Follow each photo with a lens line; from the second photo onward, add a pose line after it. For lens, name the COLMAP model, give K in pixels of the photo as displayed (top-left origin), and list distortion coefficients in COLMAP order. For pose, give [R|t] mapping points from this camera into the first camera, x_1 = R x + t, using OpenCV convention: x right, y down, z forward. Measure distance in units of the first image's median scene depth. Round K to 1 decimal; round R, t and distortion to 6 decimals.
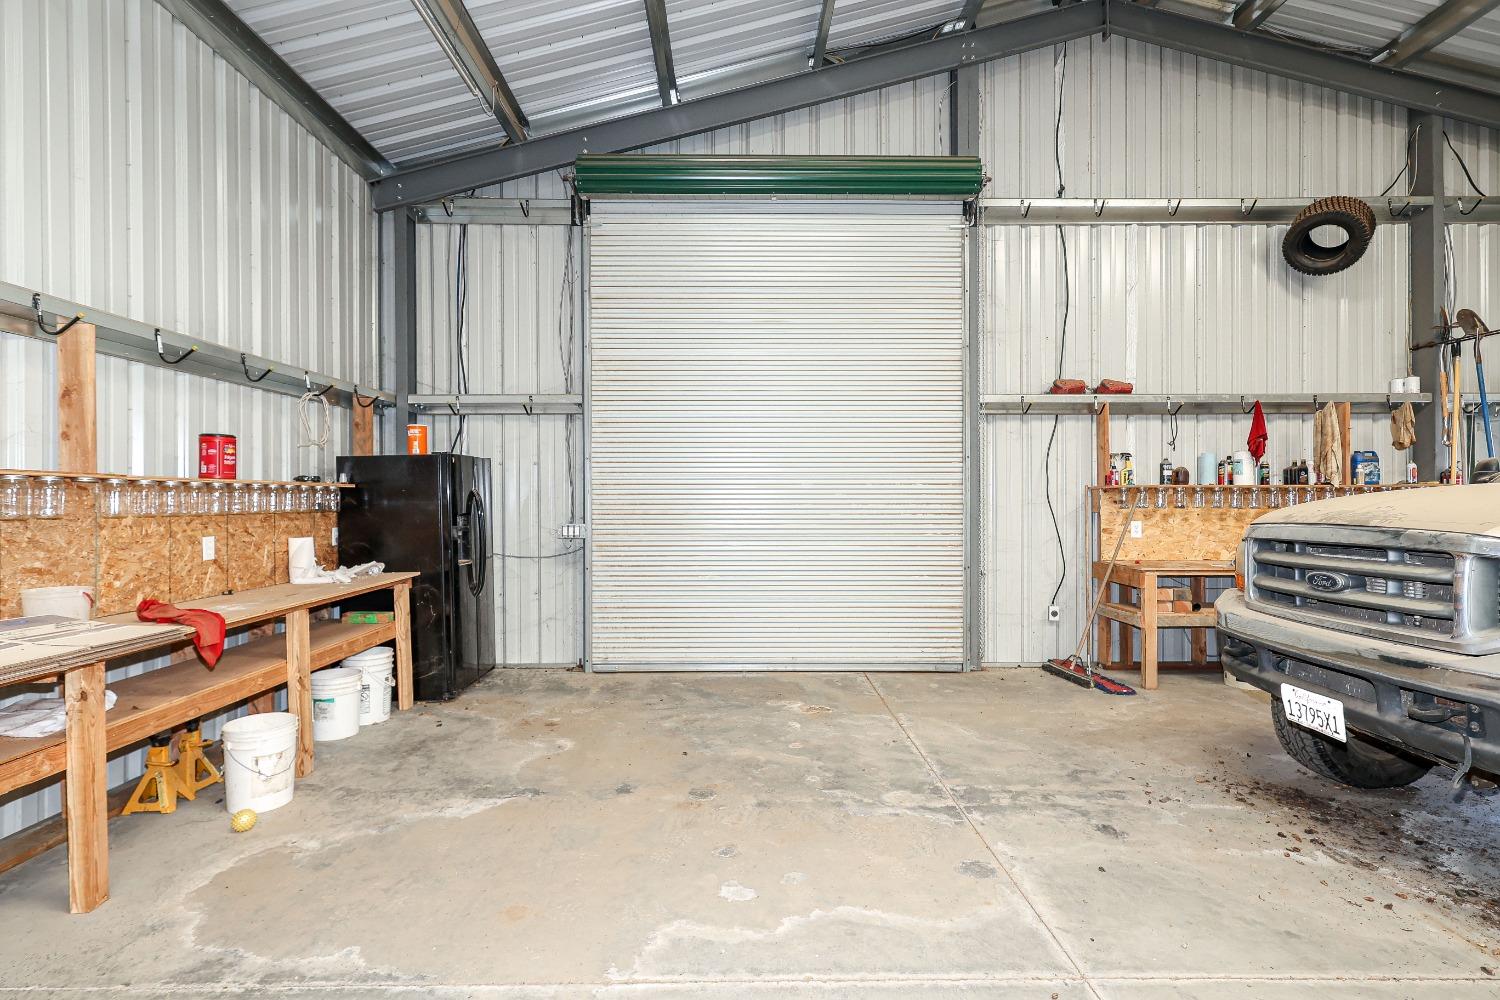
lens RADIAL K [[710.9, 0, 748.8], [0, 710.9, 506.3], [0, 0, 1]] dist [0.001859, 0.000575]
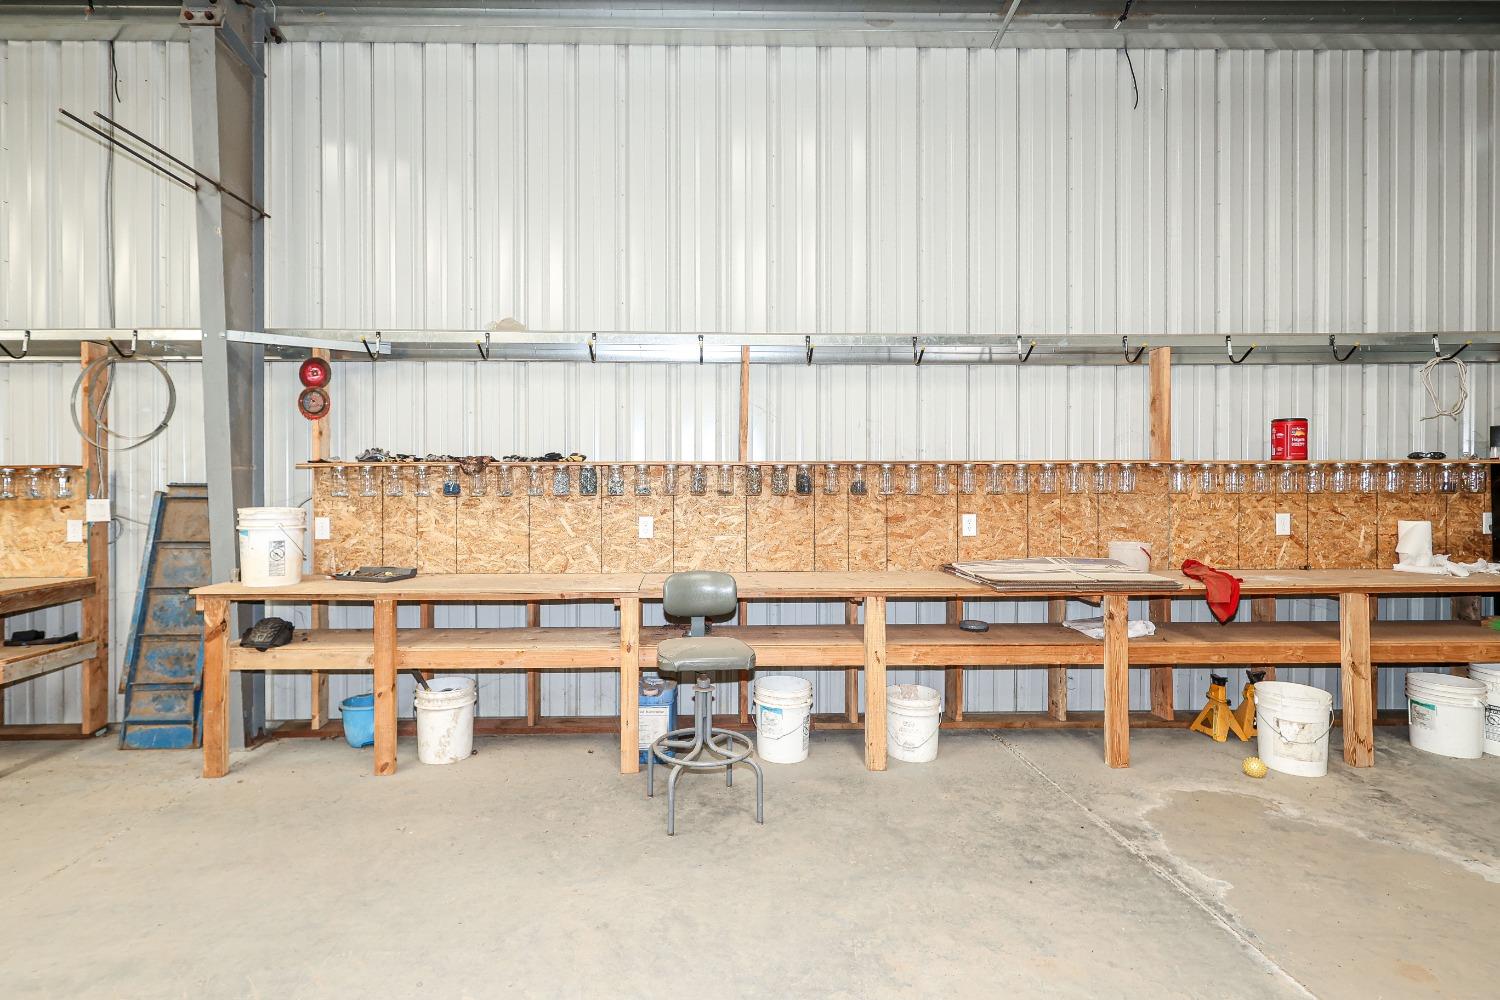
lens RADIAL K [[720.0, 0, 716.5], [0, 720.0, 494.7], [0, 0, 1]] dist [0.001138, 0.000247]
pose [[0.037122, 0.017141, -0.999164, 0.351721], [-0.006158, 0.999838, 0.016923, 0.000837], [0.999292, 0.005525, 0.037222, 0.107369]]
